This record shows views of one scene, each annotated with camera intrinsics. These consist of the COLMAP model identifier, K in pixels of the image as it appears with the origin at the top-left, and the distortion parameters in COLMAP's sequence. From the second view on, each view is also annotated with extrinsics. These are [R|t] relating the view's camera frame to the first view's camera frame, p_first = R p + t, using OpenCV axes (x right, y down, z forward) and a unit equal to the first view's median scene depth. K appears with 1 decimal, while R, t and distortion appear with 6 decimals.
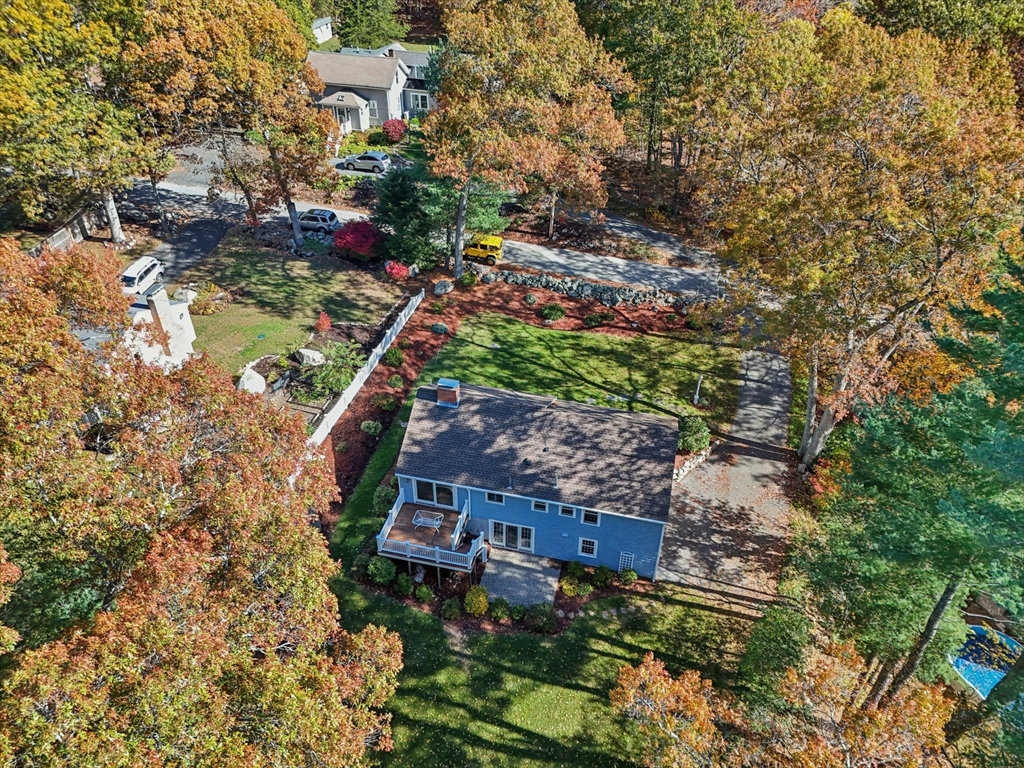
lens RADIAL K [[741.4, 0, 503.6], [0, 741.4, 319.9], [0, 0, 1]] dist [0.002960, -0.001615]
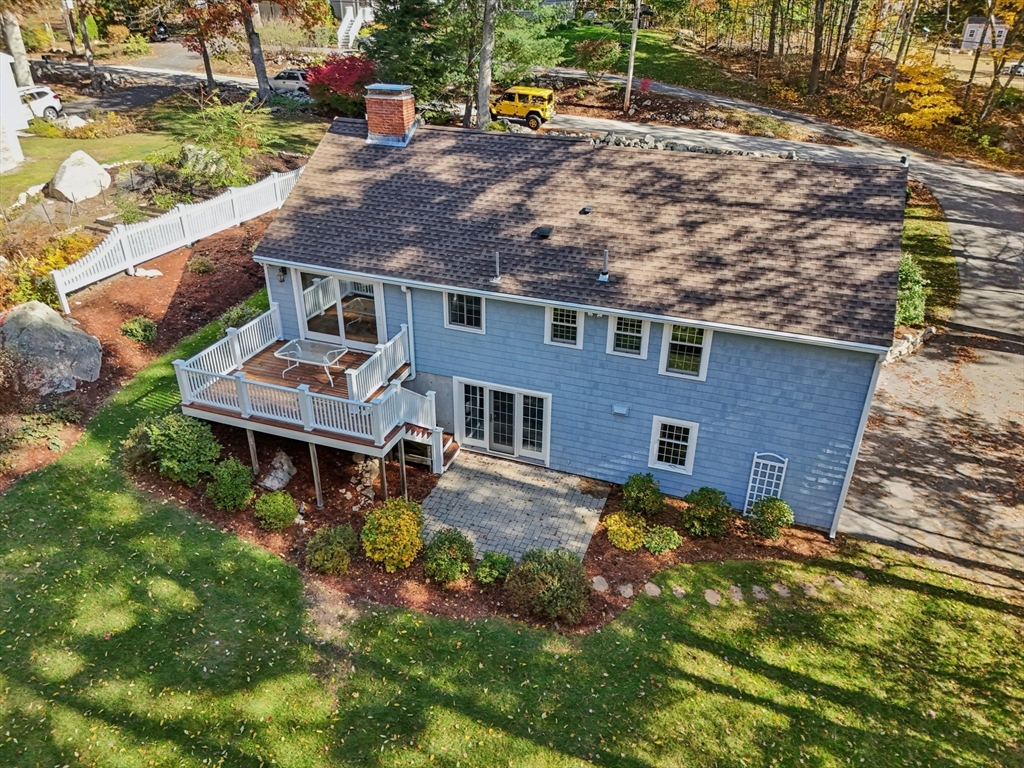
lens RADIAL K [[721.0, 0, 512.0], [0, 721.0, 384.0], [0, 0, 1]] dist [0.002931, -0.005149]
pose [[0.994125, 0.060686, -0.089627, 0.057055], [-0.065643, 0.996412, -0.053433, 0.305168], [0.086063, 0.059002, 0.994541, 0.588982]]
